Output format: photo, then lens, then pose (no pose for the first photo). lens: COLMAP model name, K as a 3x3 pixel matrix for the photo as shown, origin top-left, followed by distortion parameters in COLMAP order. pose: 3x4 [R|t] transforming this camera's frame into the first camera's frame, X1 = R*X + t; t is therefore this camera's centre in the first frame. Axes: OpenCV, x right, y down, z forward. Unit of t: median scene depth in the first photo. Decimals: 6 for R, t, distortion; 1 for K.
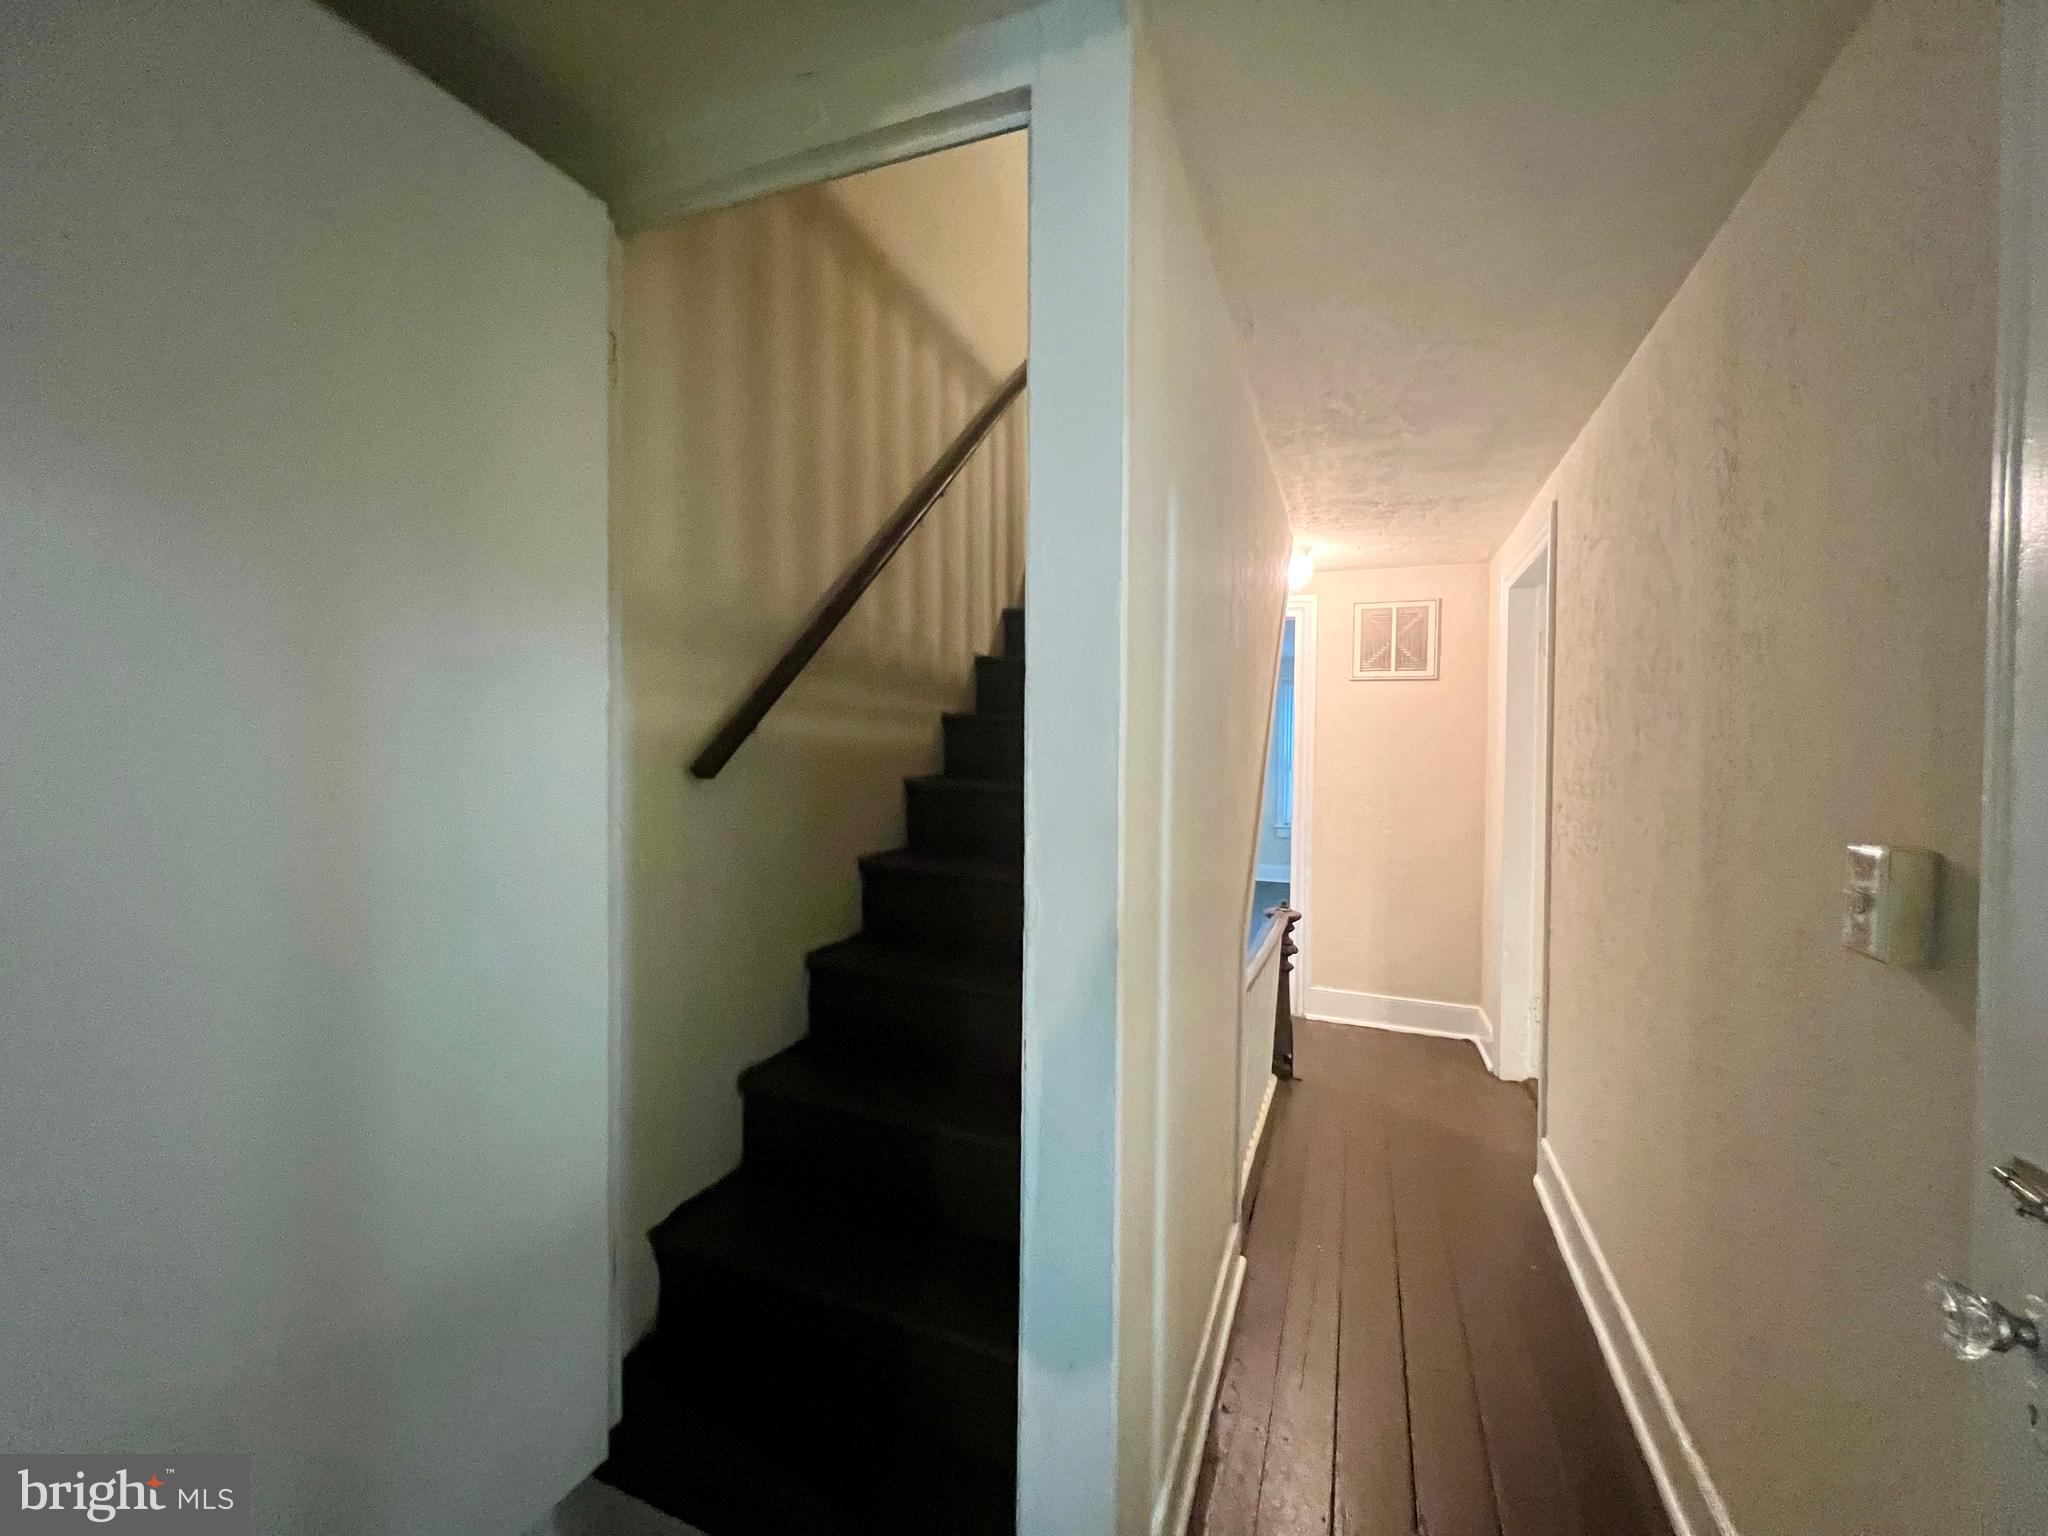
lens RADIAL K [[822.4, 0, 1020.0], [0, 822.4, 775.4], [0, 0, 1]] dist [-0.000503, 0.000015]
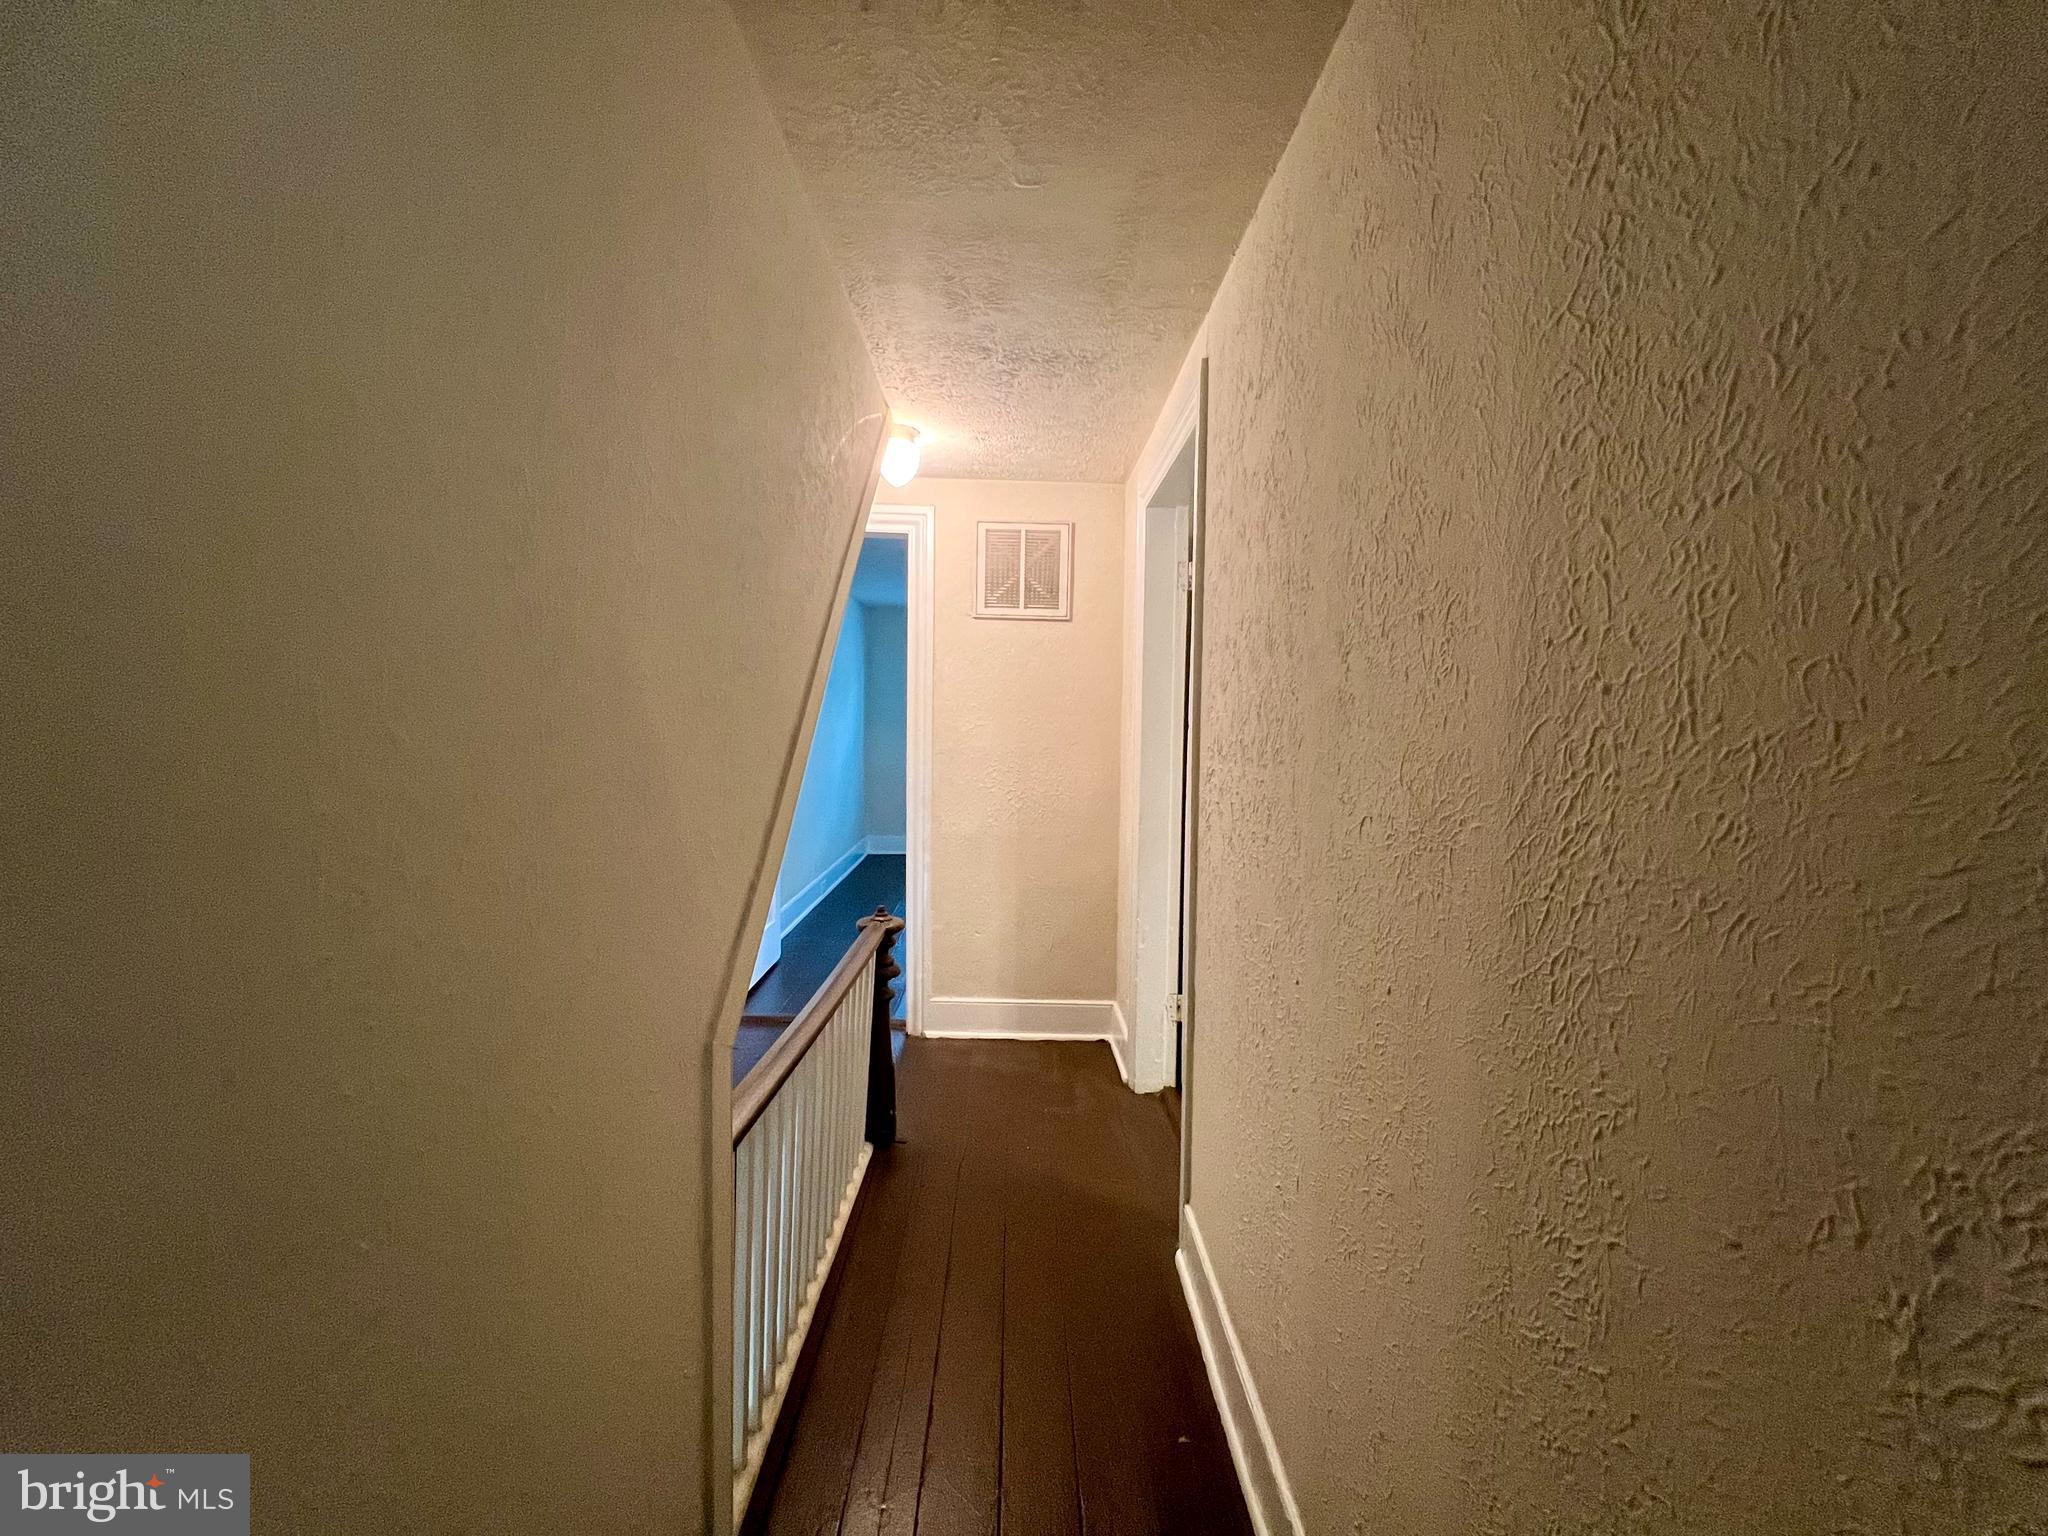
lens RADIAL K [[822.4, 0, 1020.0], [0, 822.4, 775.4], [0, 0, 1]] dist [-0.000503, 0.000015]
pose [[0.922909, -0.020679, 0.384463, 0.148073], [0.003977, 0.999015, 0.044185, 0.003172], [-0.384998, -0.039250, 0.922082, 0.264833]]
